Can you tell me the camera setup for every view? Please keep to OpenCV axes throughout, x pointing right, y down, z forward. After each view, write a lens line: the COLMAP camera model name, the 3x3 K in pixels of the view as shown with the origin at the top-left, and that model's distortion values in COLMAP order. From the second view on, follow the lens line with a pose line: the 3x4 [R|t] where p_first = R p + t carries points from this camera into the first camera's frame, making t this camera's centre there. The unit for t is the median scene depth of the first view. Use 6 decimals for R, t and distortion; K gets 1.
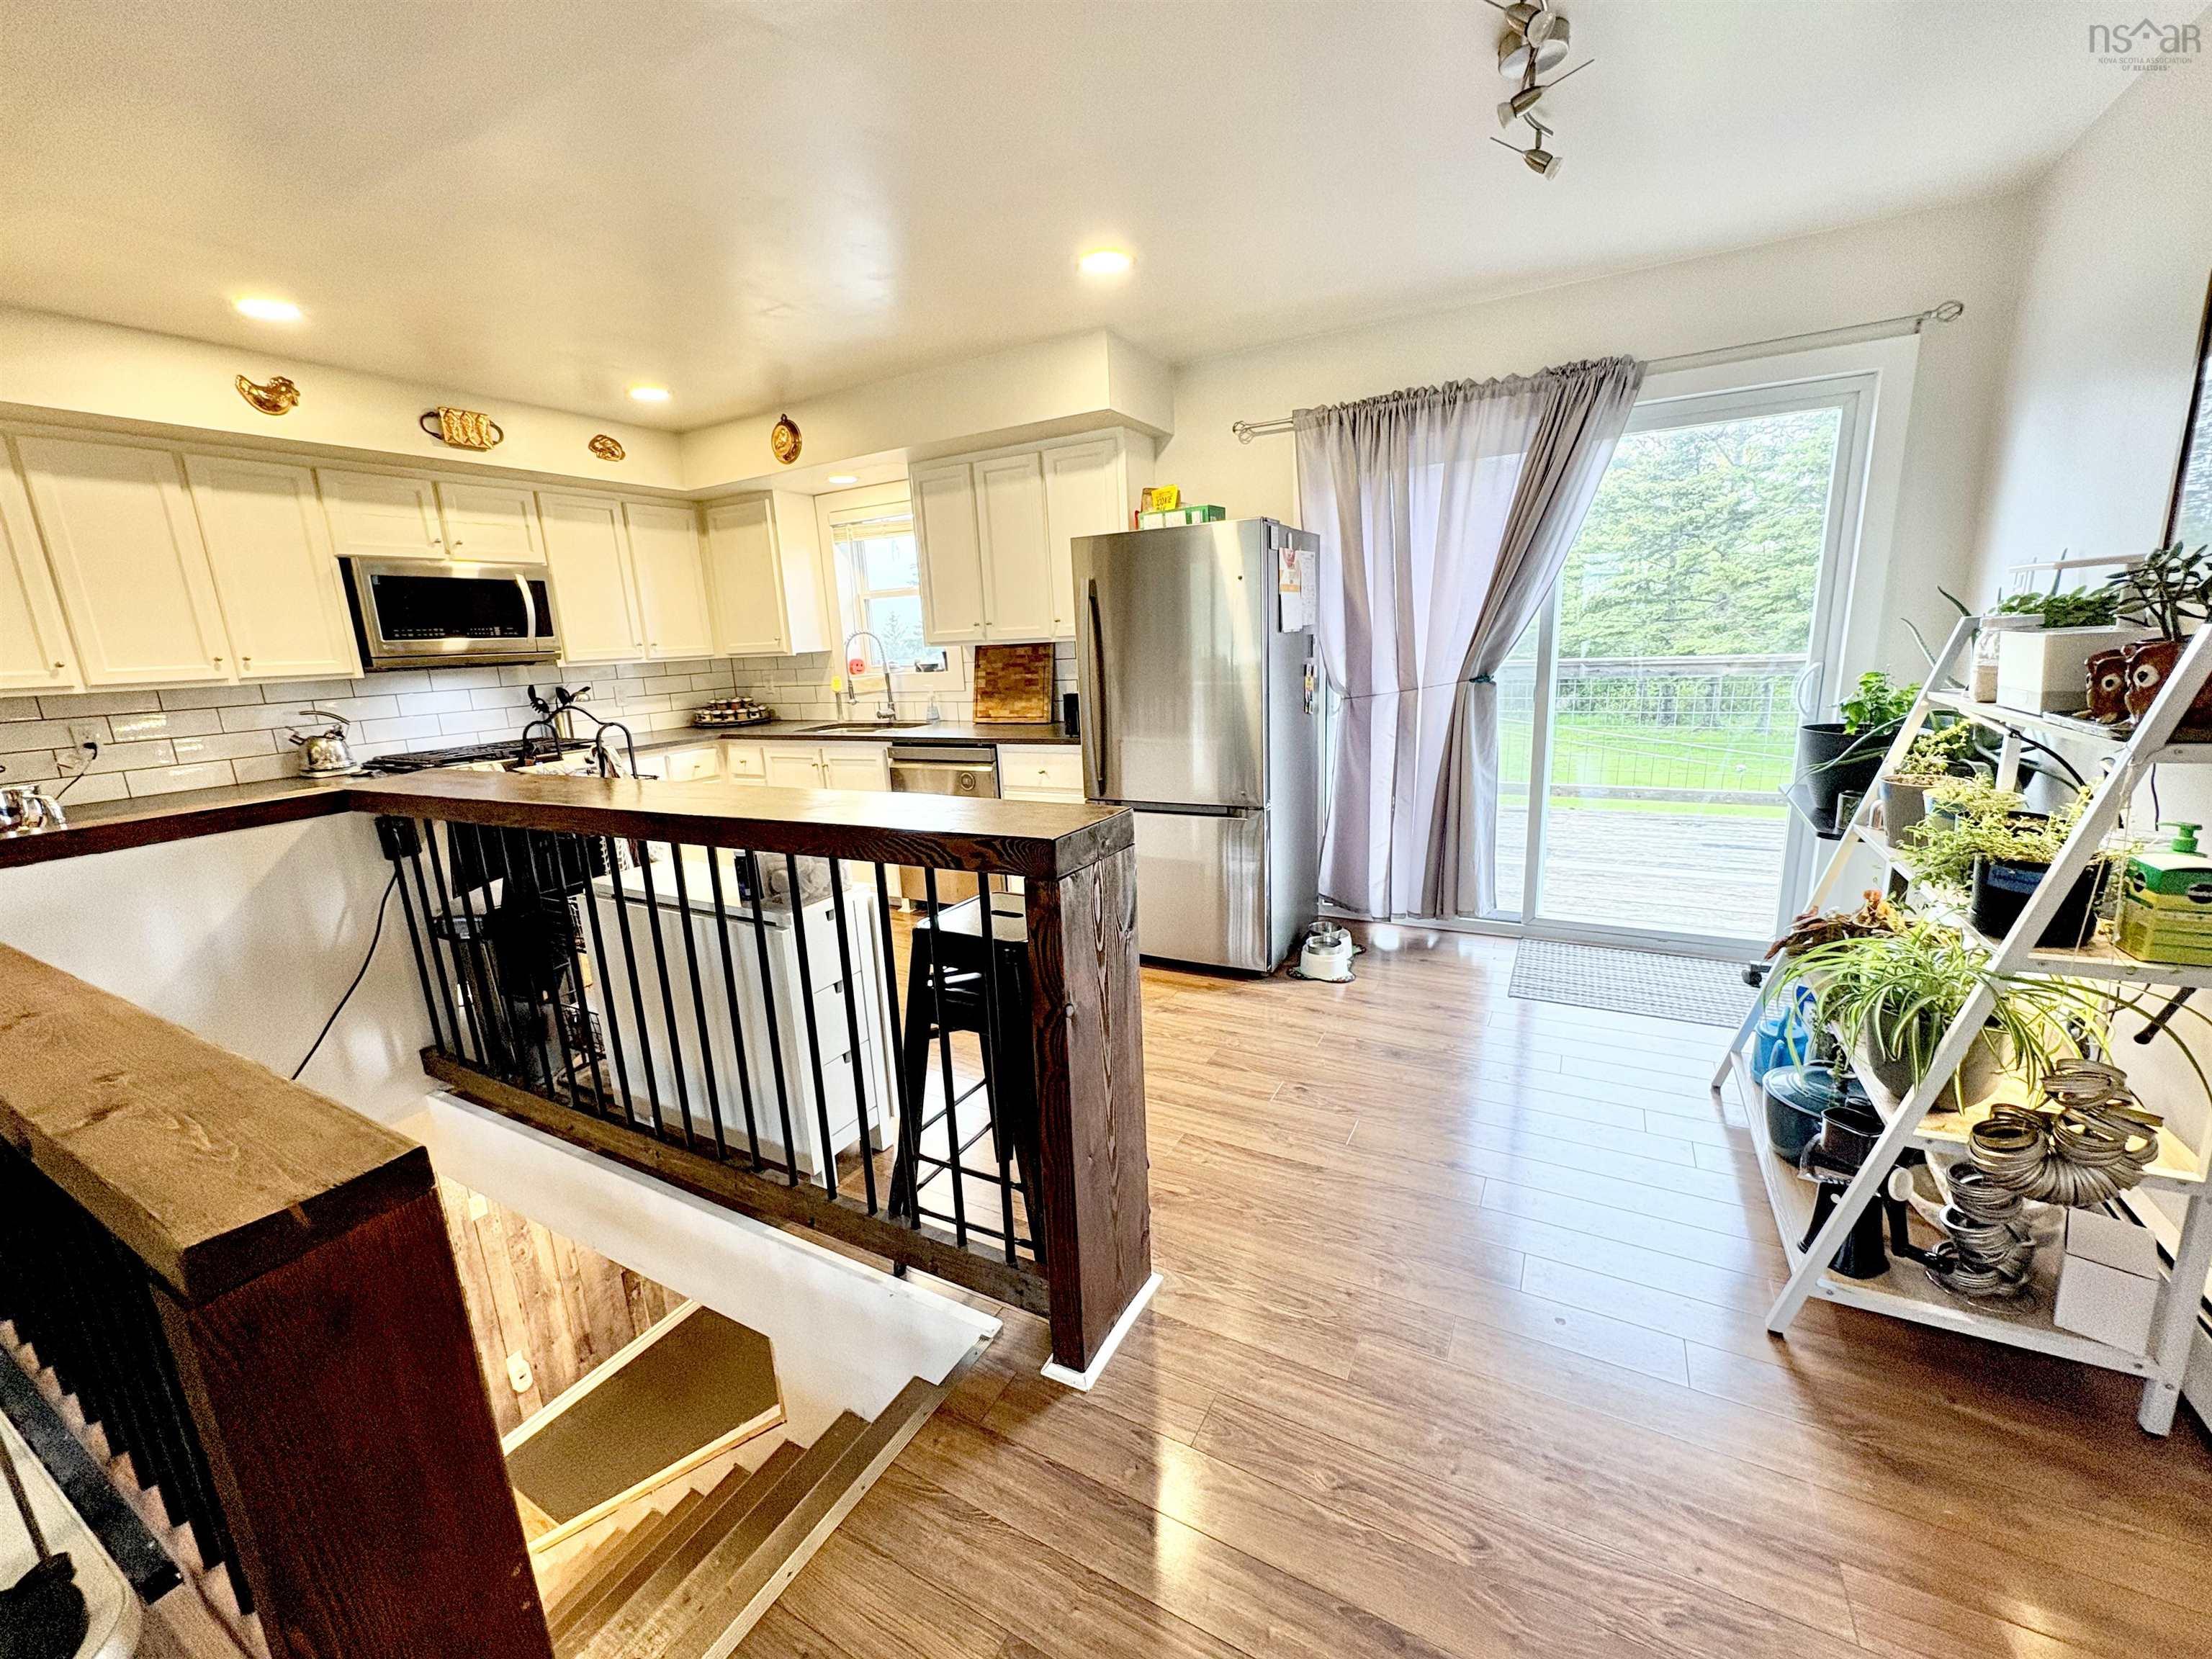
lens RADIAL K [[877.3, 0, 1106.0], [0, 877.3, 829.5], [0, 0, 1]] dist [0.000599, -0.000358]
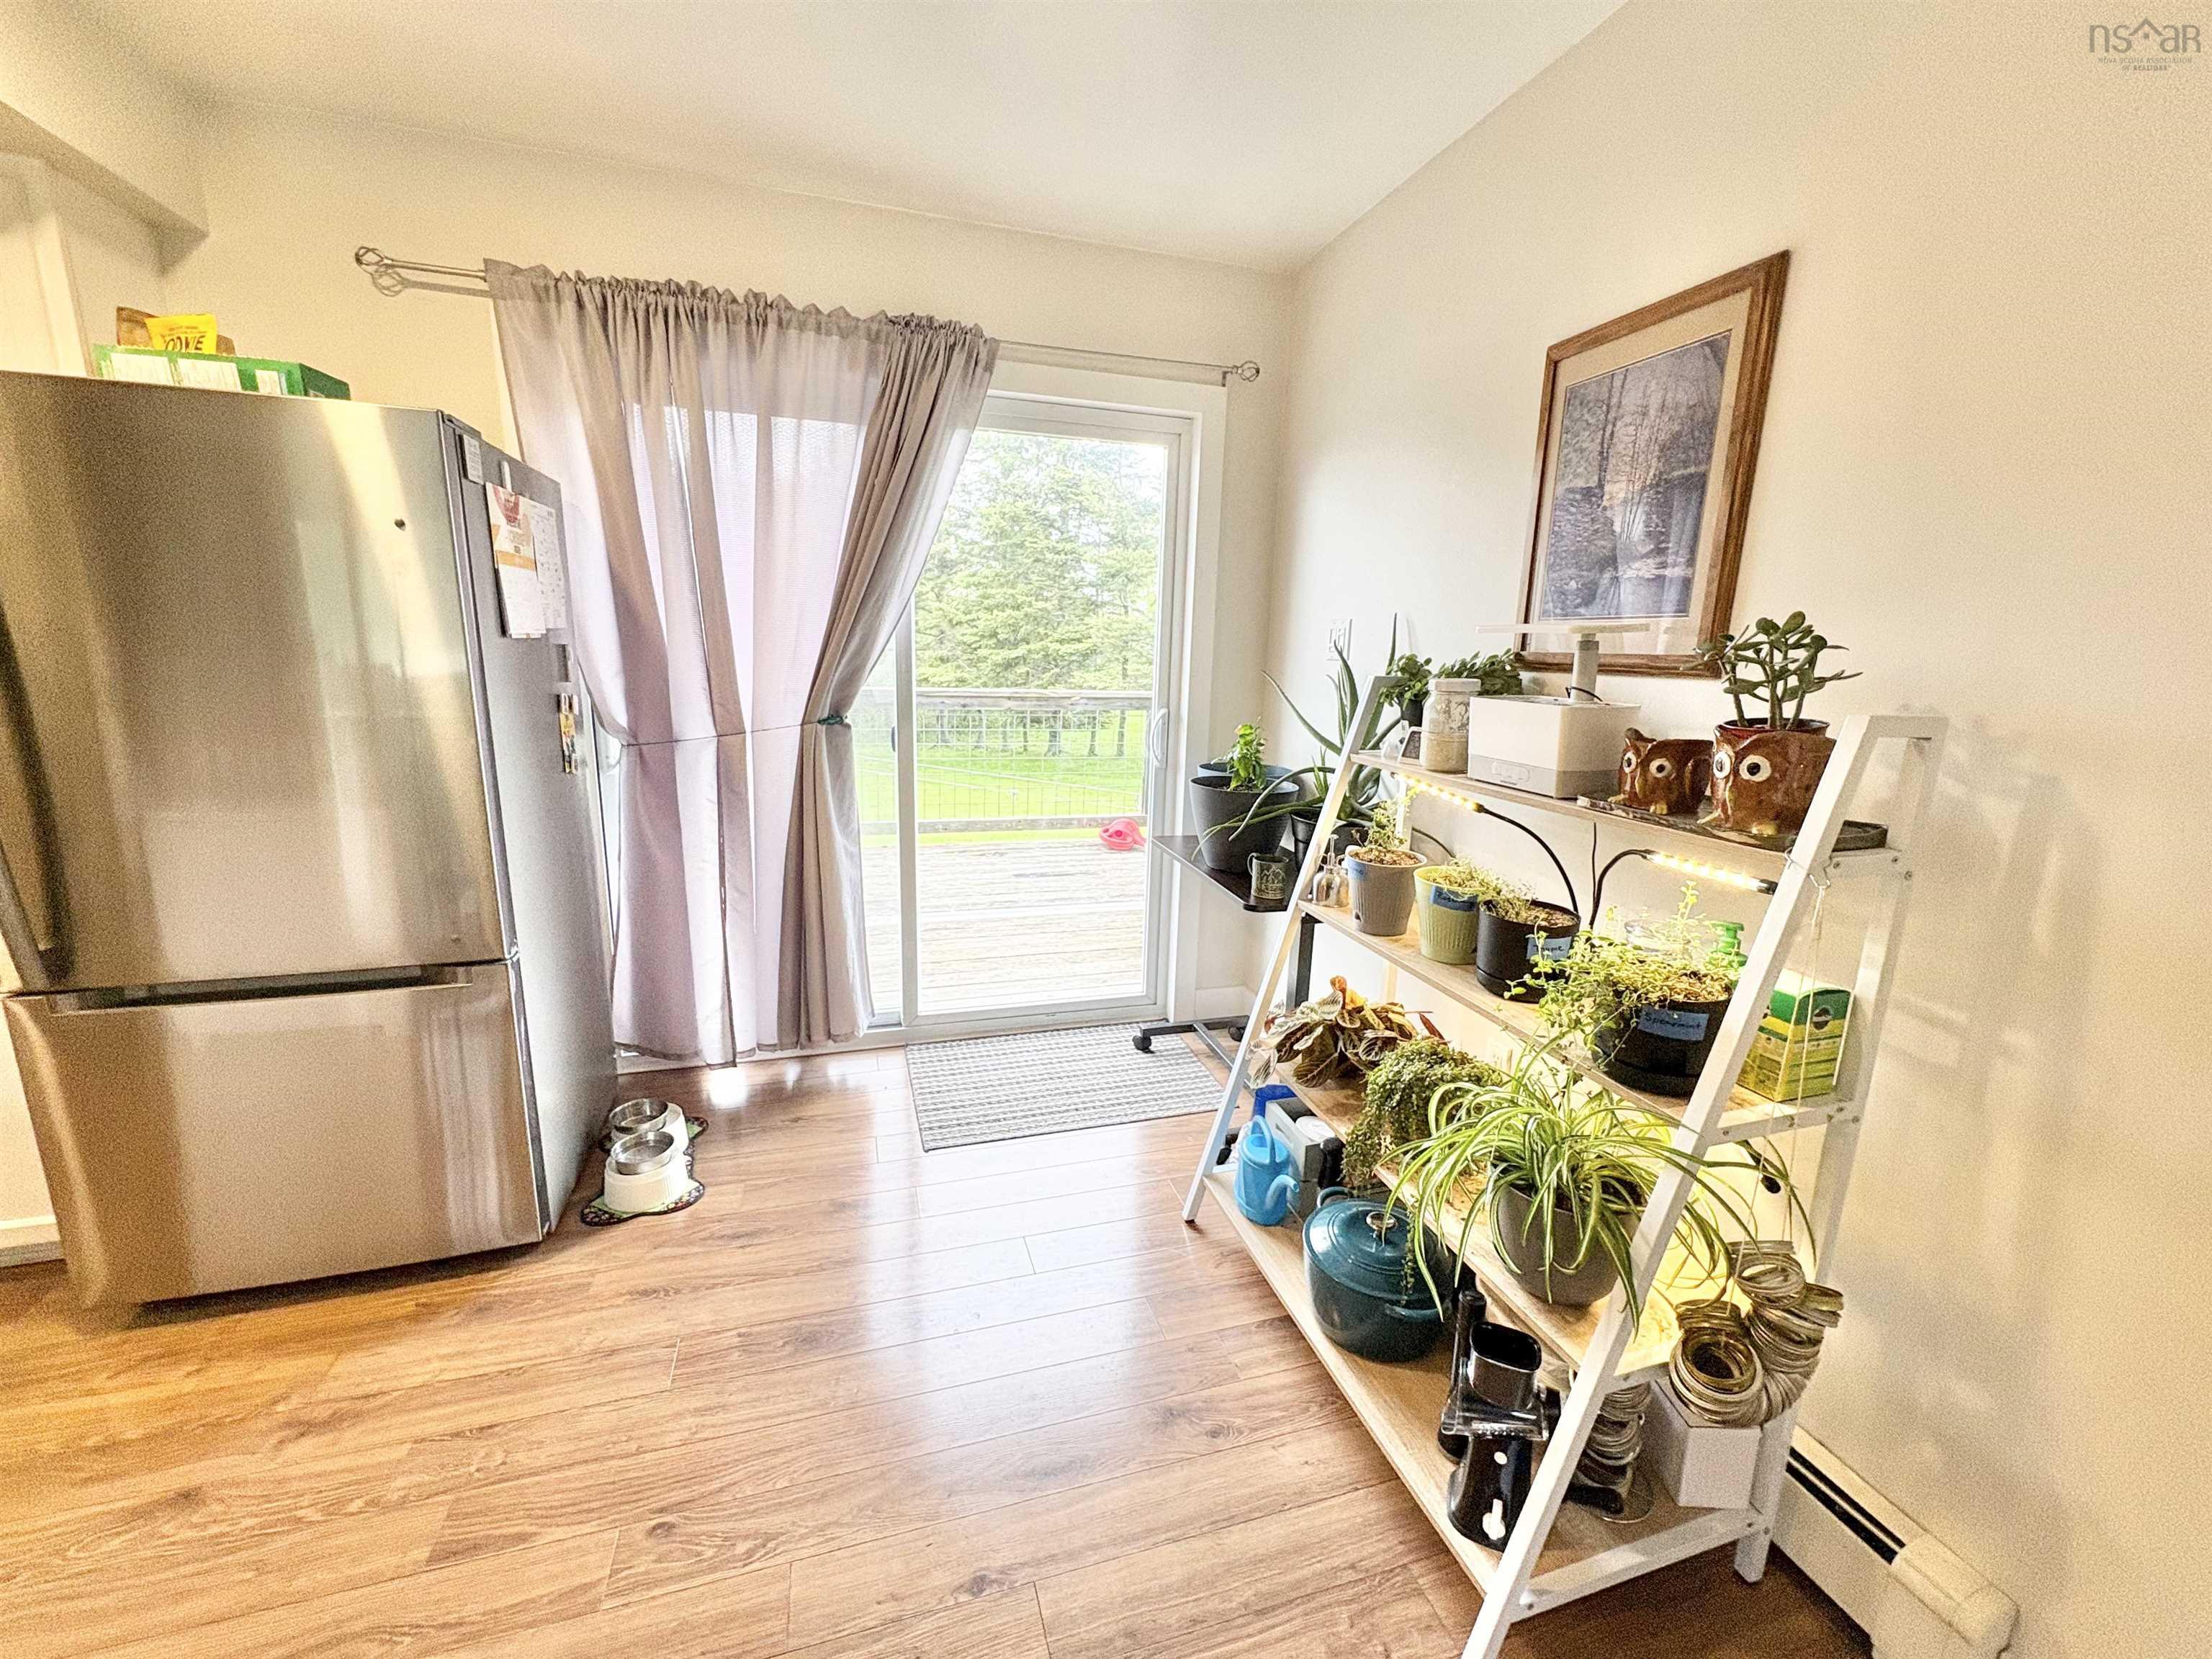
lens RADIAL K [[877.3, 0, 1106.0], [0, 877.3, 829.5], [0, 0, 1]] dist [0.000599, -0.000358]
pose [[0.695186, -0.083905, 0.713917, 0.054104], [0.096843, 0.995042, 0.022643, -0.075790], [-0.712277, 0.053397, 0.699864, 0.330559]]
